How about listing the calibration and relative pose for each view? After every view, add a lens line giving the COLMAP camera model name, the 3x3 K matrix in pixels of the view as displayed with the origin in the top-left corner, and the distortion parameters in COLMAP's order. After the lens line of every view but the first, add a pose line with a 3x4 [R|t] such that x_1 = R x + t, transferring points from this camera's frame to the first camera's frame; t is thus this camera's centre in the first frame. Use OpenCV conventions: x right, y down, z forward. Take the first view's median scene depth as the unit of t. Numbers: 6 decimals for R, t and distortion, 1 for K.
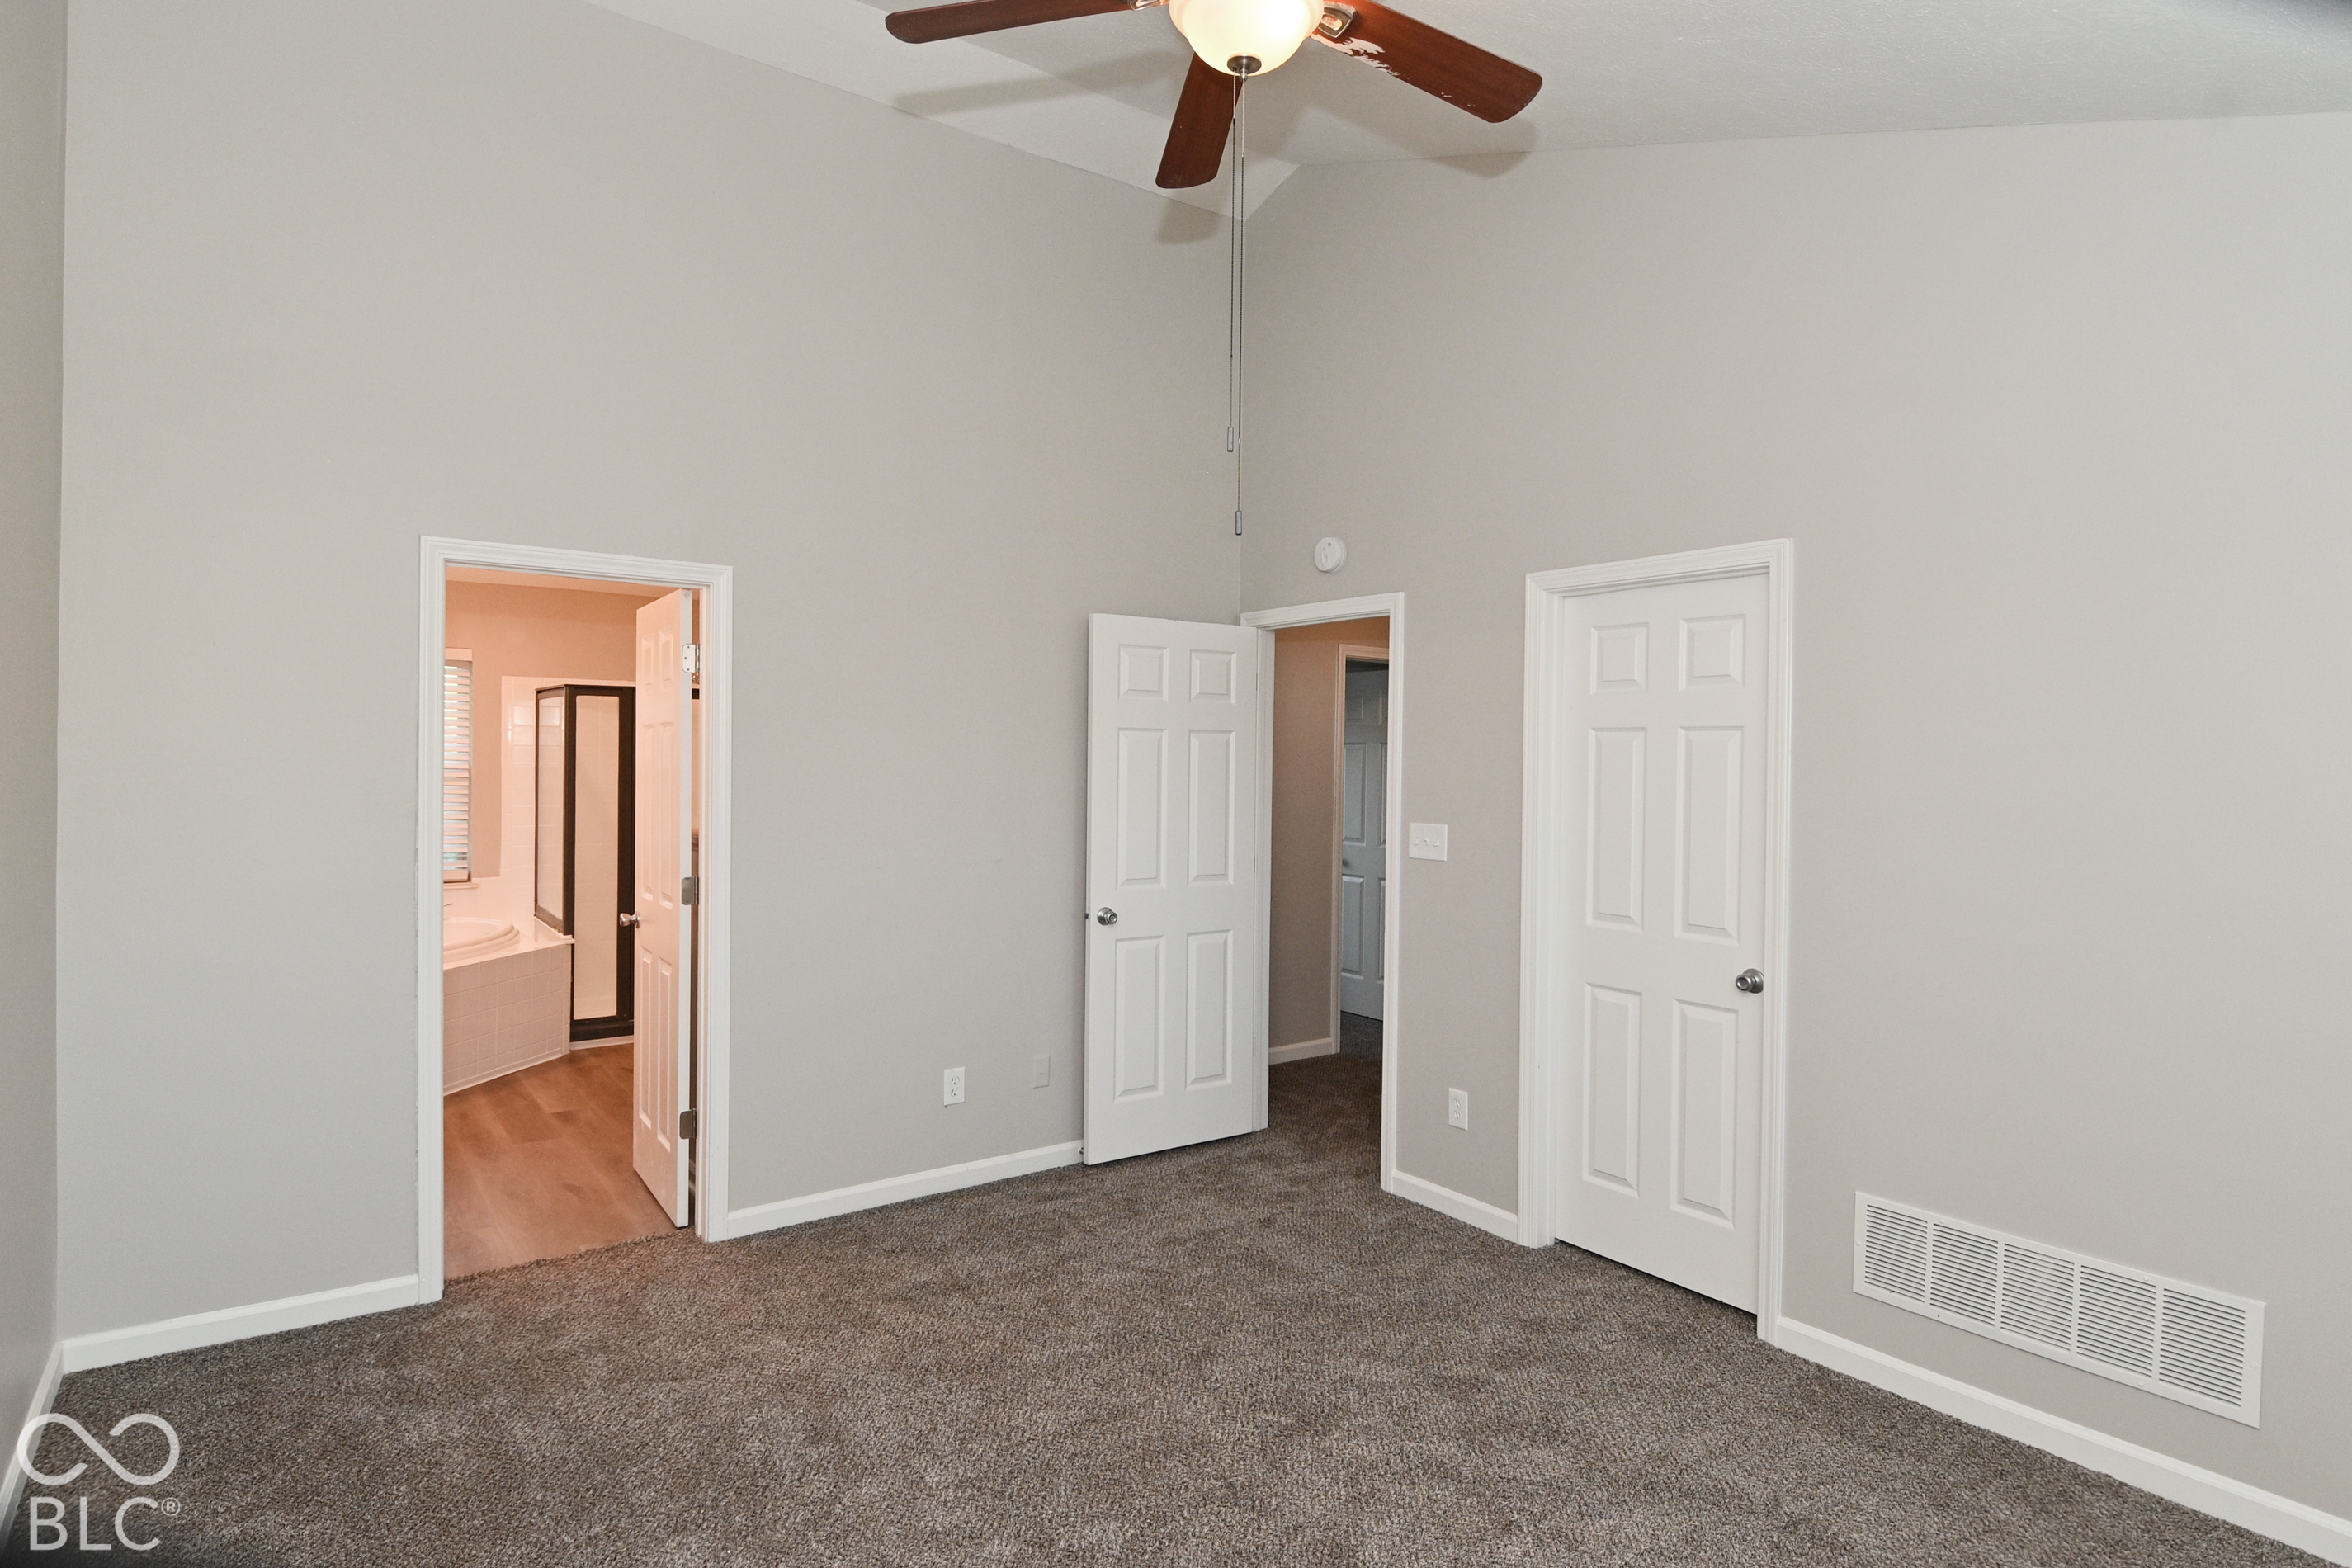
lens RADIAL K [[1257.8, 0, 1221.9], [0, 1257.8, 729.3], [0, 0, 1]] dist [0.017533, -0.024634]
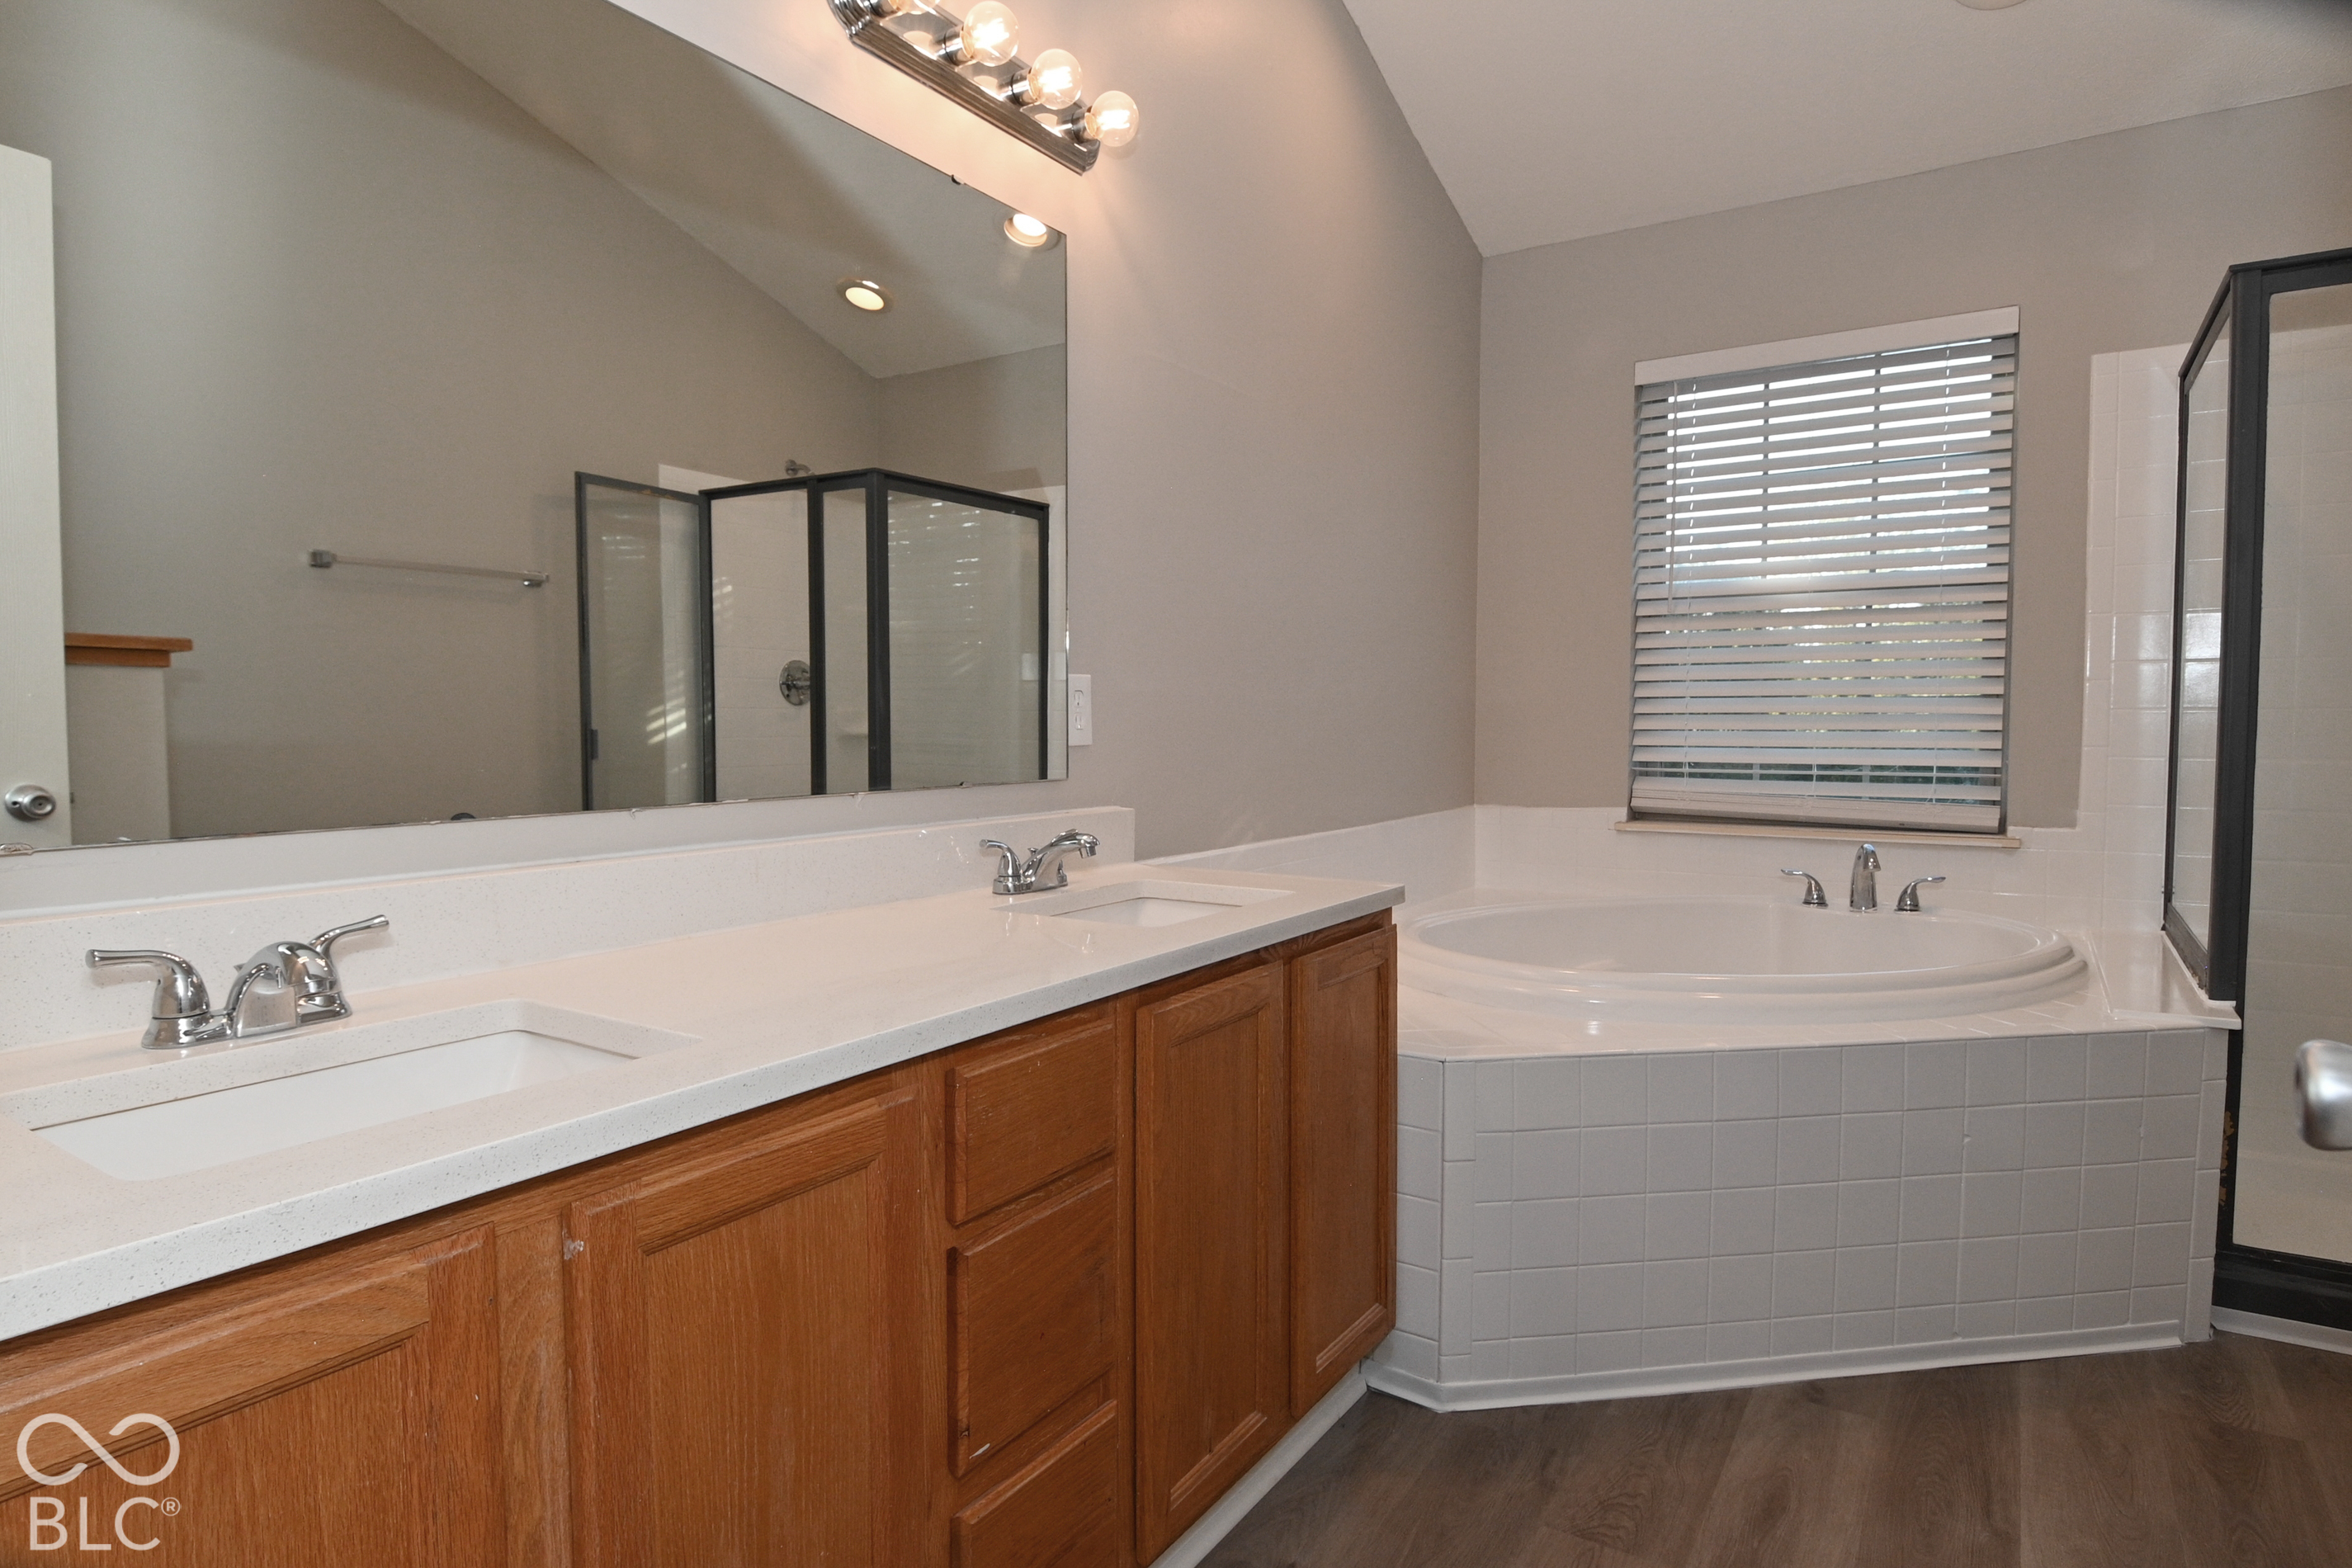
lens RADIAL K [[1257.8, 0, 1154.1], [0, 1257.8, 790.7], [0, 0, 1]] dist [0.017533, -0.024634]
pose [[0.311558, 0.044446, -0.949187, -0.280291], [0.011578, 0.998654, 0.050563, 0.083640], [0.950156, -0.026743, 0.310624, 0.605893]]
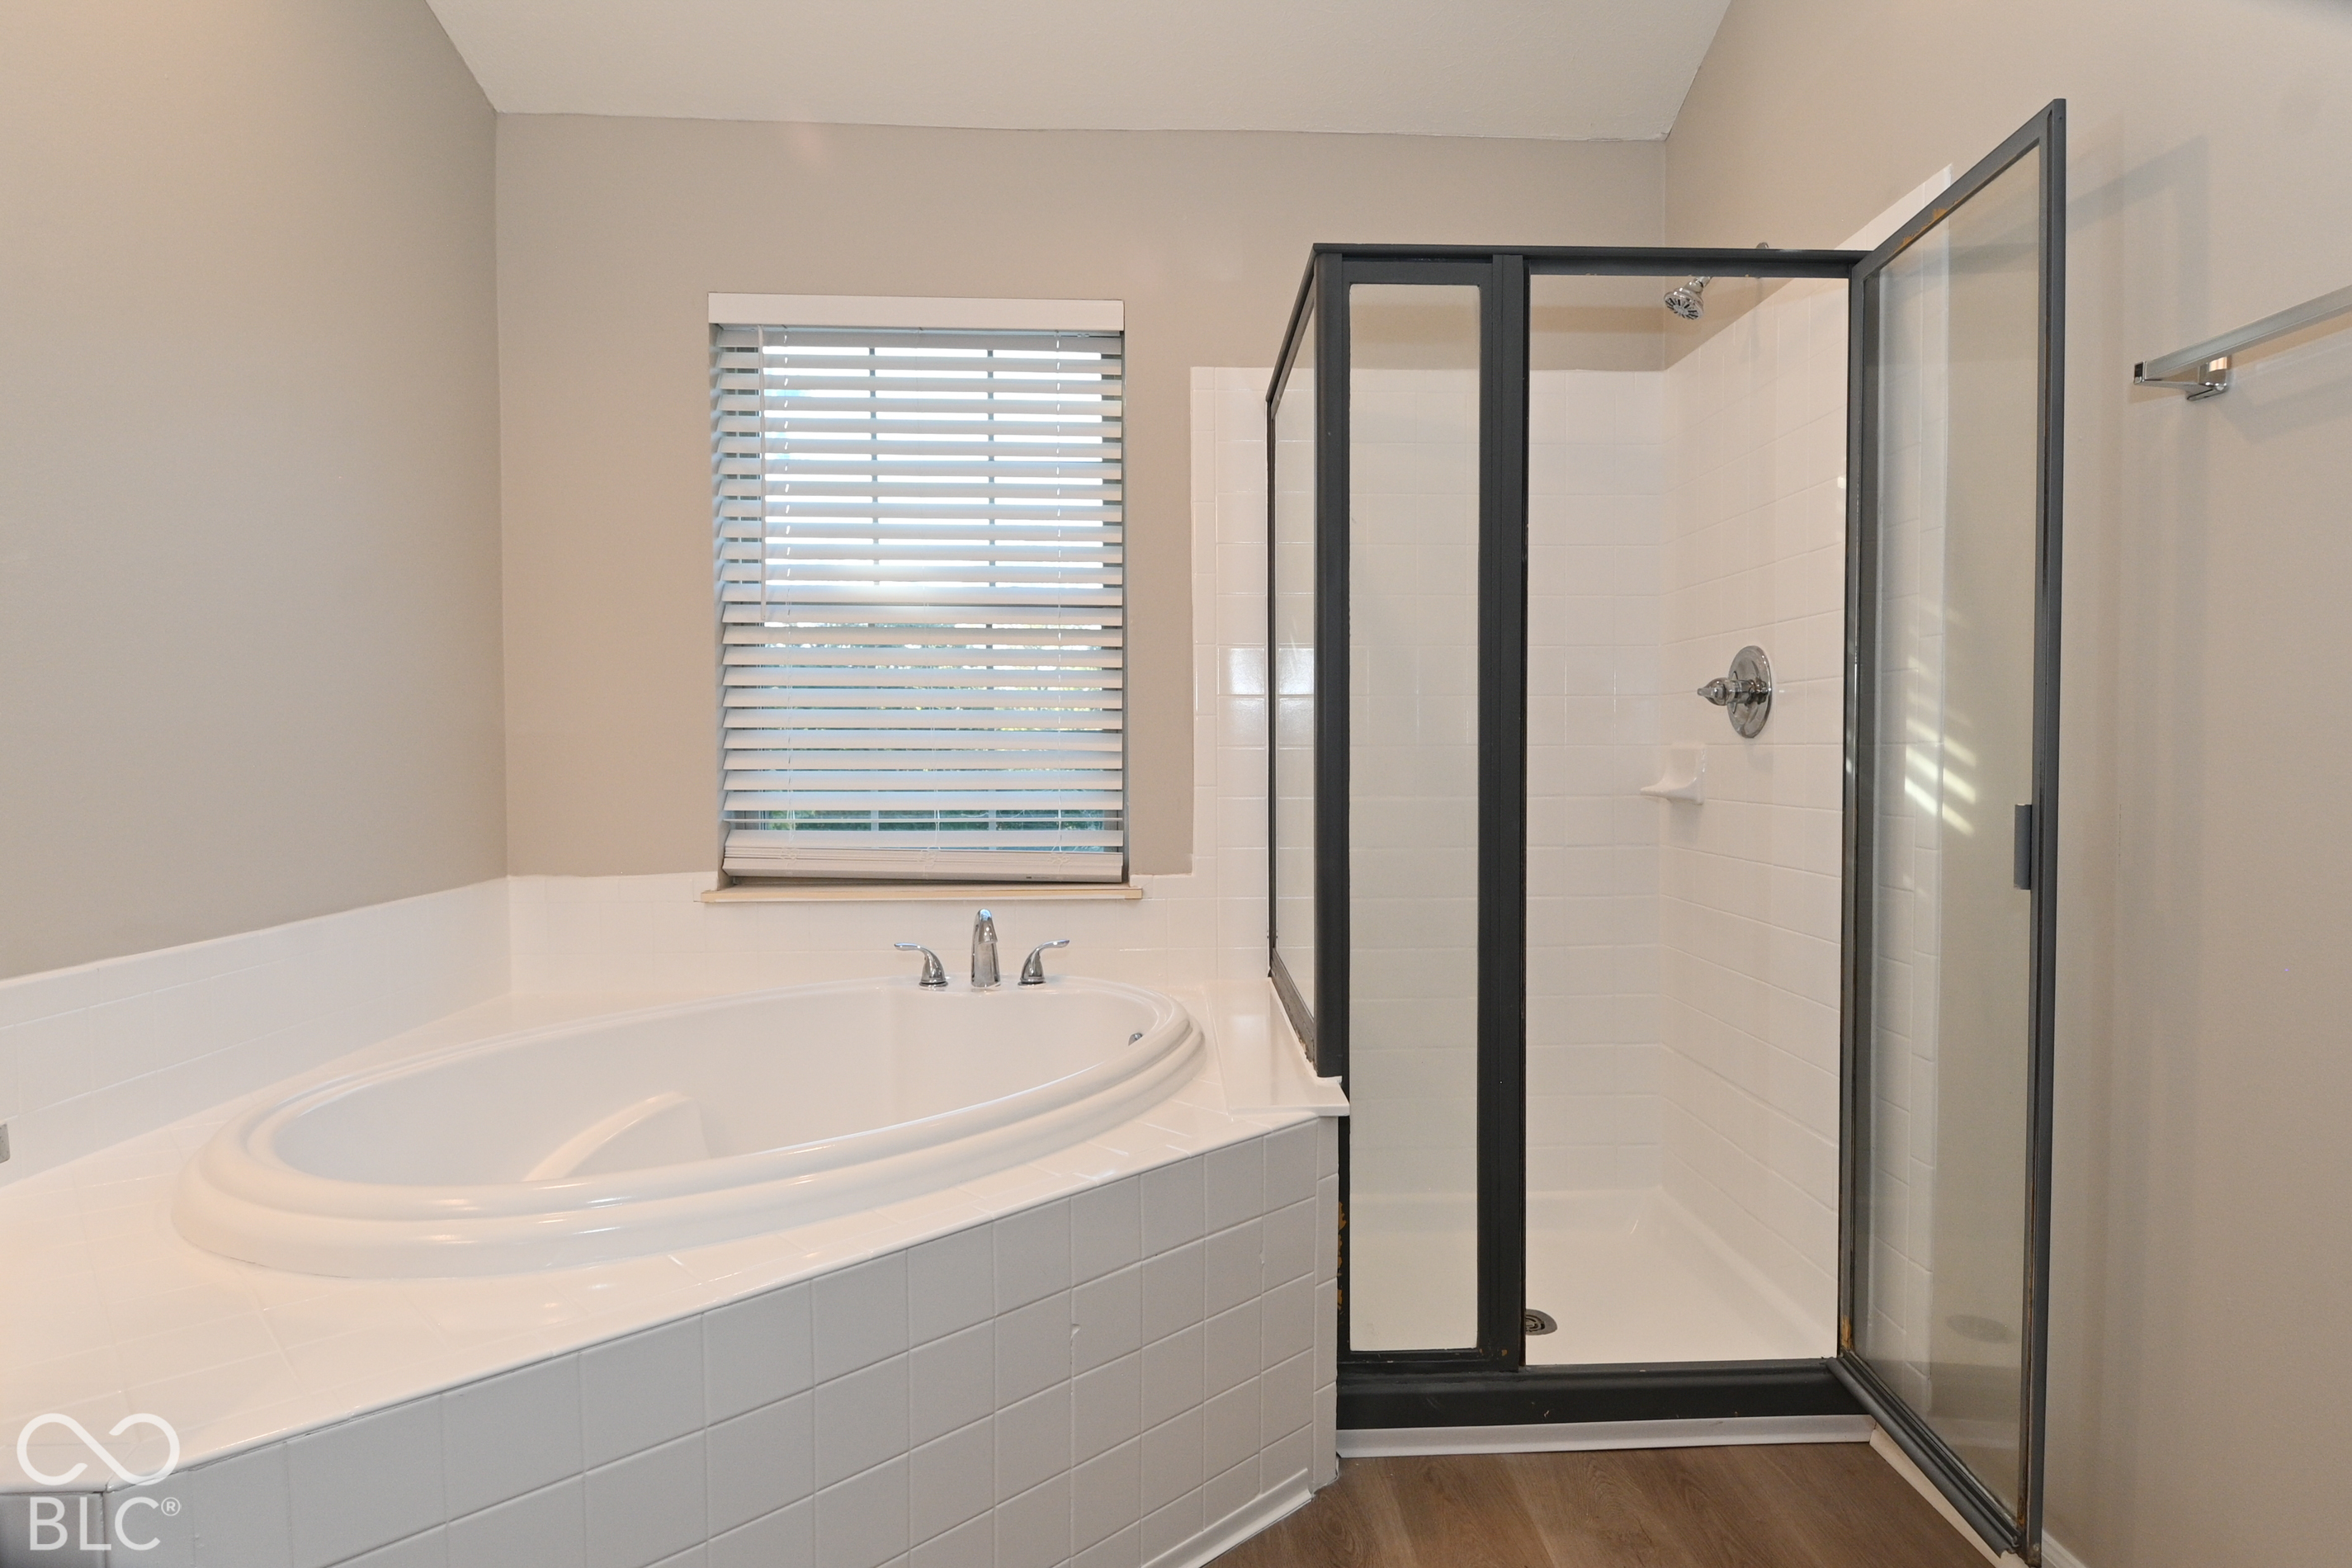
lens RADIAL K [[1257.8, 0, 1166.8], [0, 1257.8, 792.9], [0, 0, 1]] dist [0.017533, -0.024634]
pose [[0.796133, 0.011326, -0.605016, -0.360513], [0.011698, 0.999350, 0.034101, 0.082395], [0.605009, -0.034227, 0.795483, 0.724570]]
